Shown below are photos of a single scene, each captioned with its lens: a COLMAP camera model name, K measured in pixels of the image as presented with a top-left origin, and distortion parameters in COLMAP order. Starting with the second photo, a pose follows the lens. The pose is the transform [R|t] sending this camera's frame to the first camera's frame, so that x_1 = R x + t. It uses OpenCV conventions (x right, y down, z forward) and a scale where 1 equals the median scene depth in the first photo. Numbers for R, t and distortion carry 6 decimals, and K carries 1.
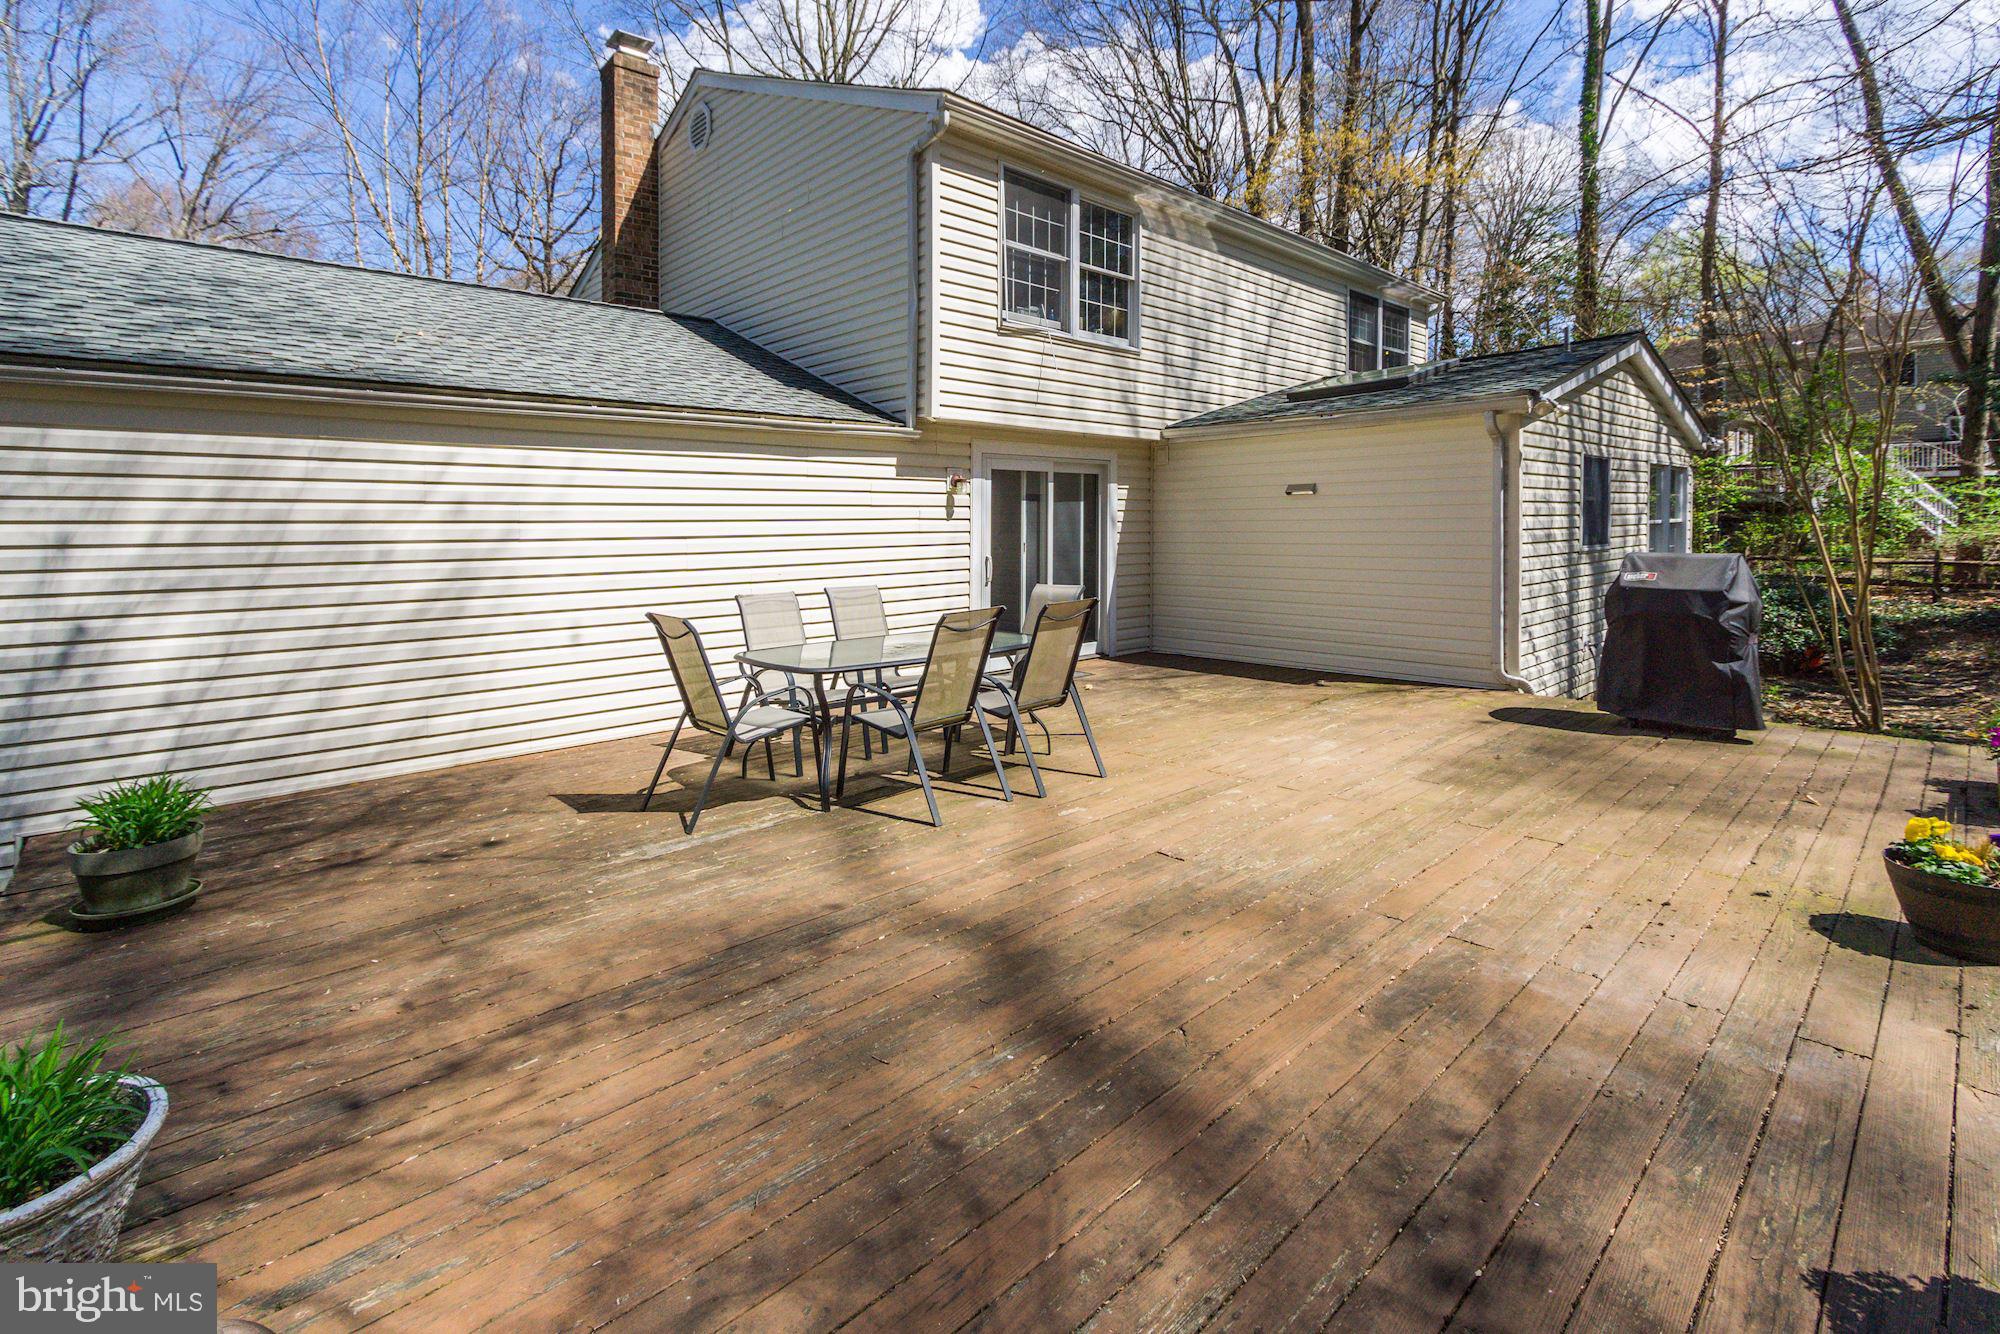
lens RADIAL K [[918.9, 0, 980.3], [0, 918.9, 568.6], [0, 0, 1]] dist [0.001870, 0.000080]
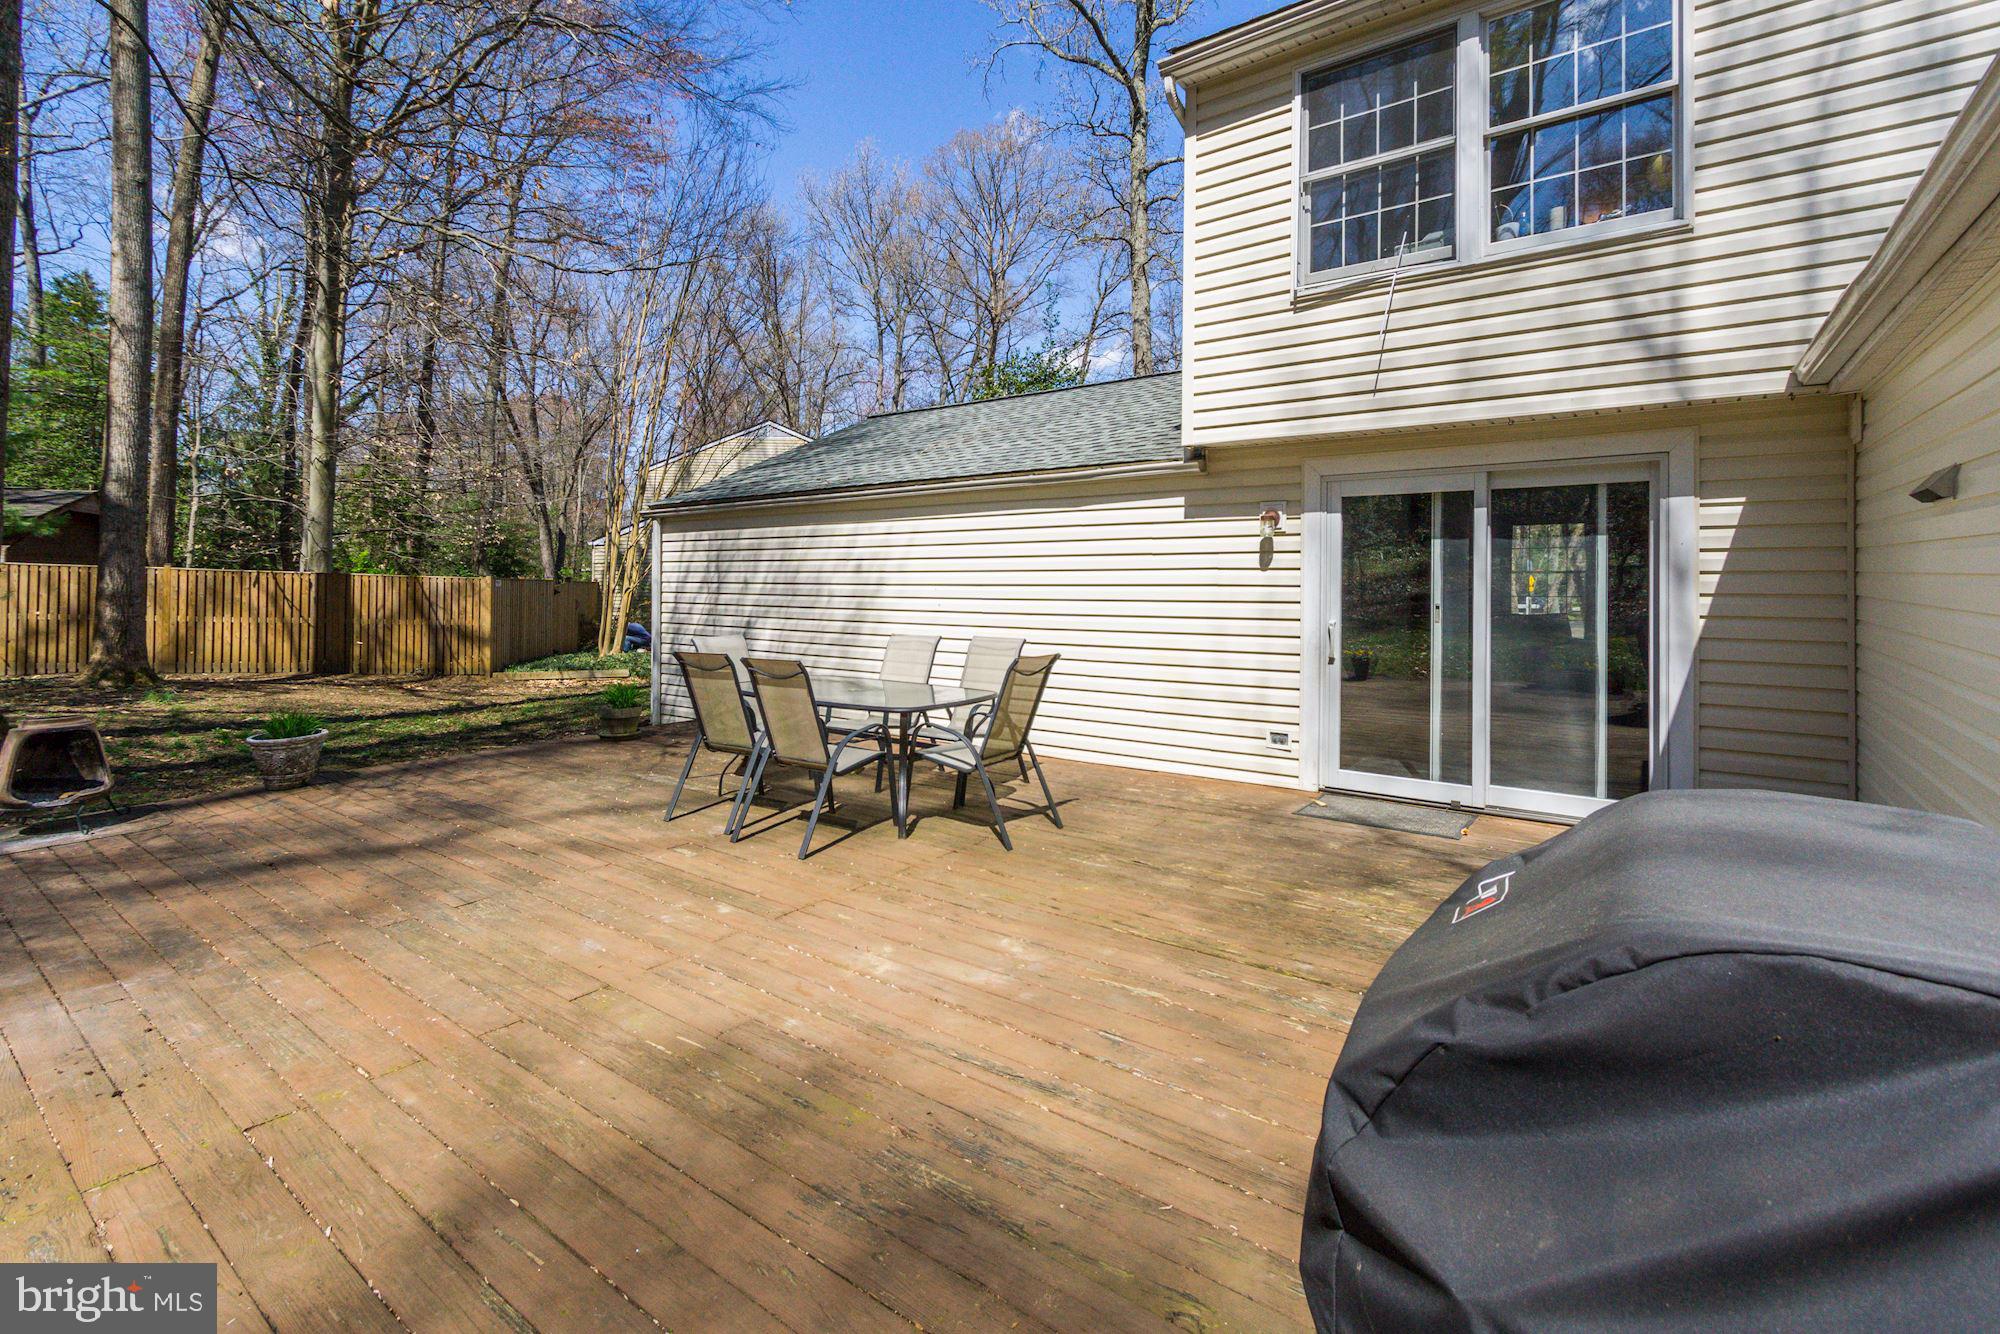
lens RADIAL K [[918.9, 0, 980.3], [0, 918.9, 568.6], [0, 0, 1]] dist [0.001870, 0.000080]
pose [[0.170101, 0.008448, -0.985390, 0.642451], [-0.040933, 0.999161, 0.001500, -0.043348], [0.984576, 0.040080, 0.170304, 0.606958]]
